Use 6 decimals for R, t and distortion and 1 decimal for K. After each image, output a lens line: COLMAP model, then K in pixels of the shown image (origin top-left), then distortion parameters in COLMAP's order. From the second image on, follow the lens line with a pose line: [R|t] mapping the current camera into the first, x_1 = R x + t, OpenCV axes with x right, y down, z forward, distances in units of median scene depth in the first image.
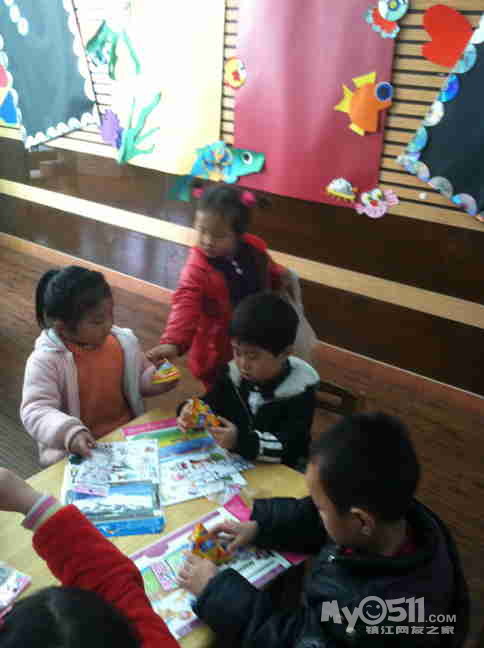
lens RADIAL K [[620.2, 0, 254.7], [0, 620.2, 339.7], [0, 0, 1]] dist [-0.015454, 0.000000]
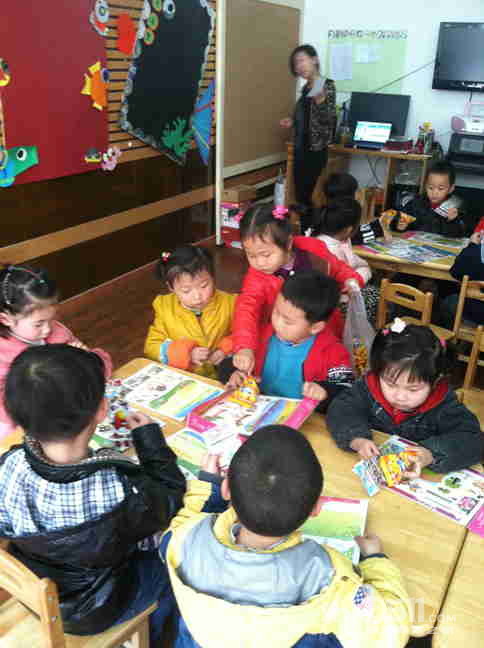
lens RADIAL K [[620.2, 0, 243.9], [0, 620.2, 327.5], [0, 0, 1]] dist [-0.015454, 0.000000]
pose [[-0.086288, -0.451441, 0.888119, -1.211617], [0.395308, 0.802751, 0.446455, -0.424149], [-0.914486, 0.389605, 0.109190, 0.758089]]
